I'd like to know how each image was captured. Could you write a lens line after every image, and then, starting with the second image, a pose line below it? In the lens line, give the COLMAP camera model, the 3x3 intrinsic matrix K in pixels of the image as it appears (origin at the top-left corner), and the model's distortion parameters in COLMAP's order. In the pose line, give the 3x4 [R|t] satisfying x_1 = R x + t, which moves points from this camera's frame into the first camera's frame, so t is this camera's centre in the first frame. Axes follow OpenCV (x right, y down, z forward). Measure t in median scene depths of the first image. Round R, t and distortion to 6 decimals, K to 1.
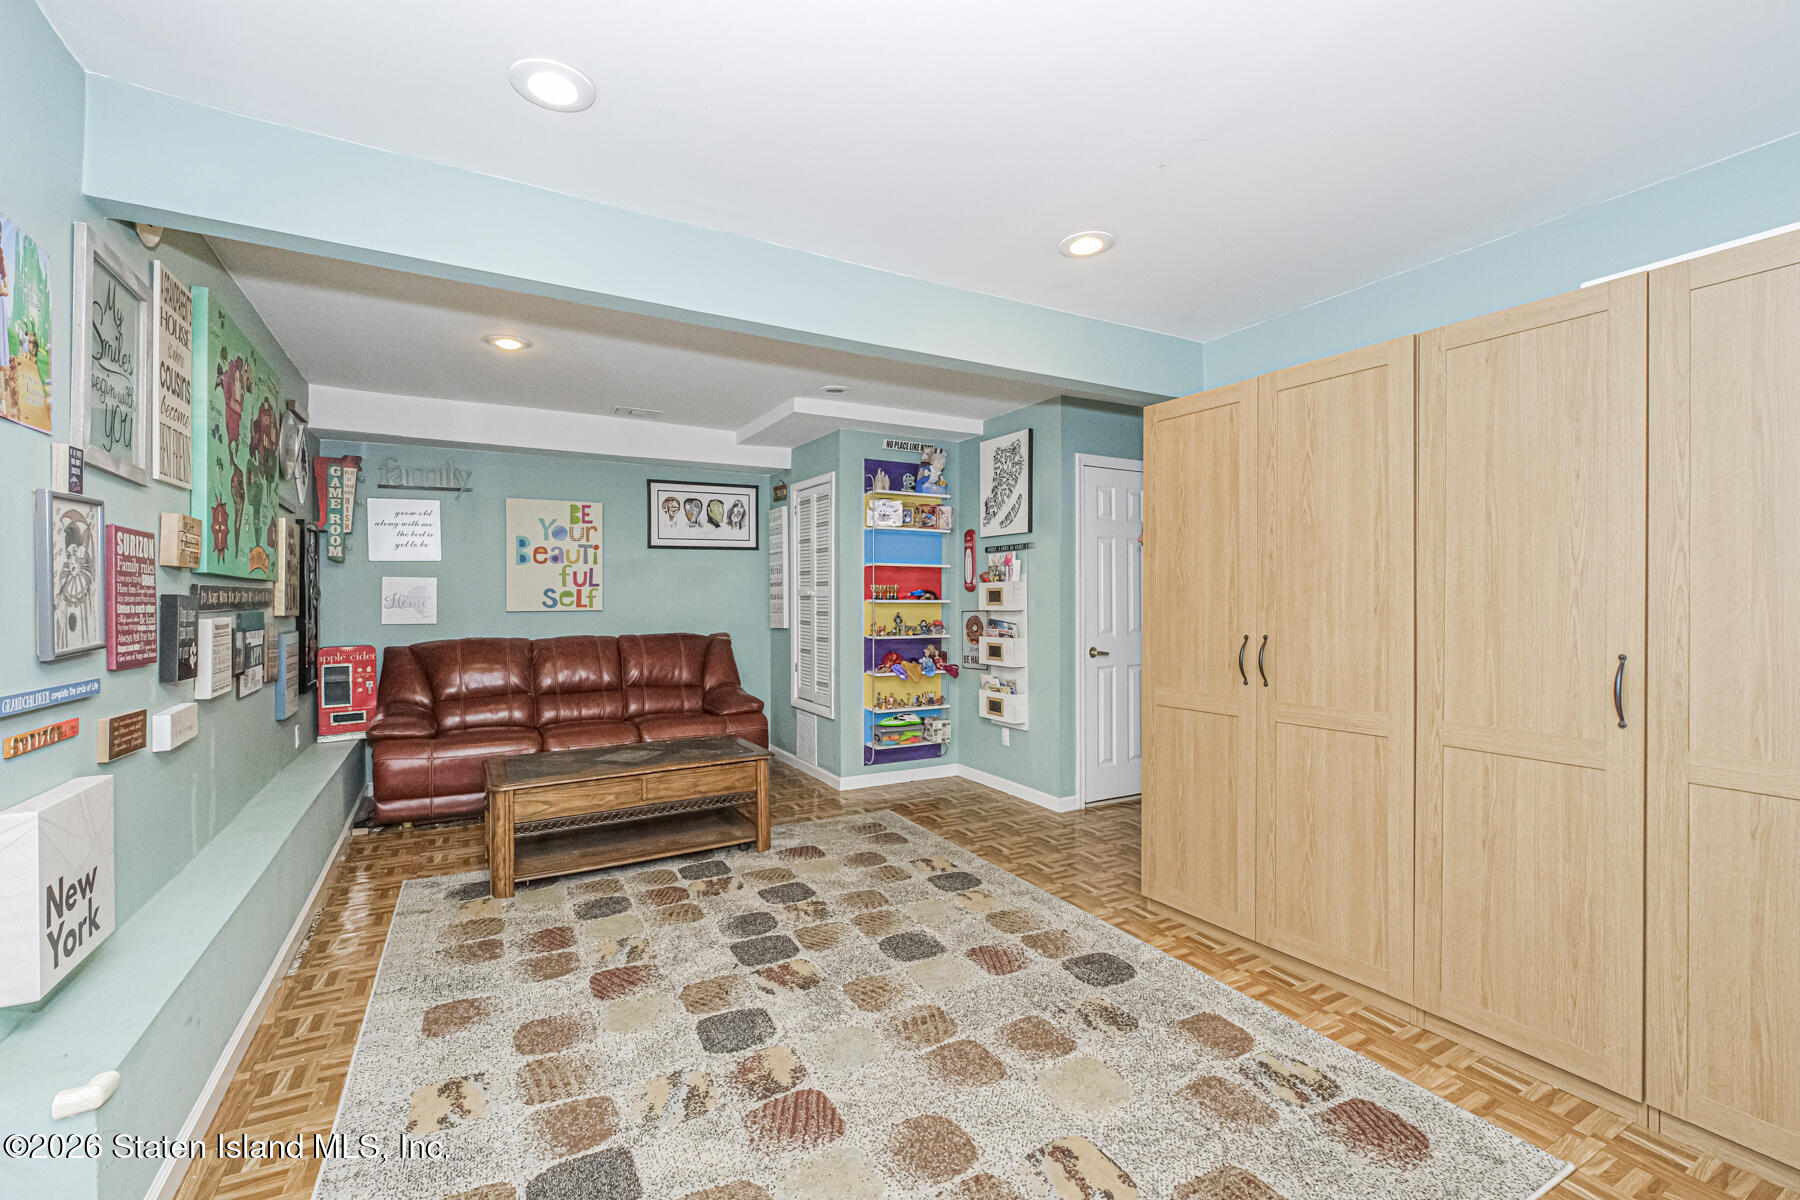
lens RADIAL K [[772.9, 0, 898.4], [0, 772.9, 597.5], [0, 0, 1]] dist [-0.003364, -0.000597]
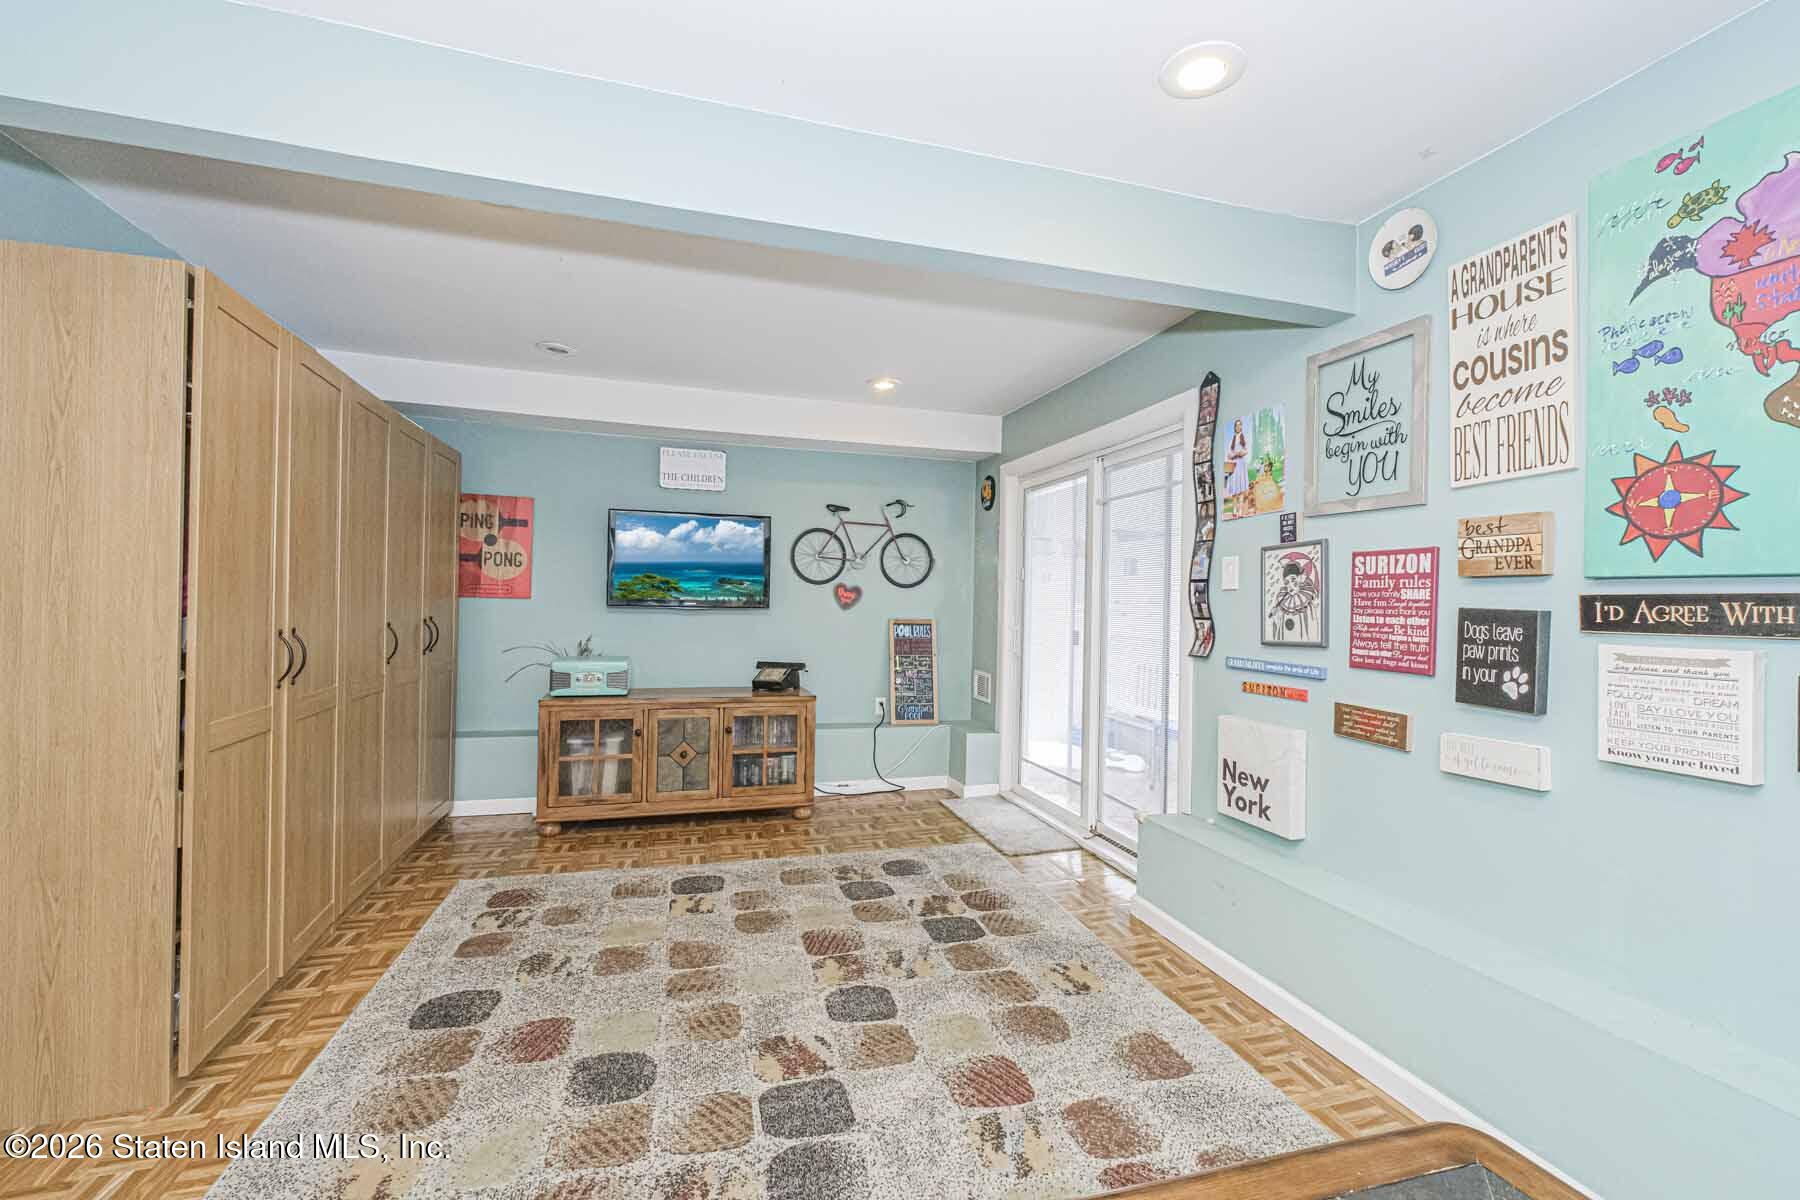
lens RADIAL K [[772.9, 0, 899.6], [0, 772.9, 601.3], [0, 0, 1]] dist [-0.003364, -0.000597]
pose [[-0.974796, -0.019988, 0.222203, -0.491611], [-0.021903, 0.999741, -0.006157, 0.009065], [-0.222022, -0.010869, -0.974981, 2.048138]]
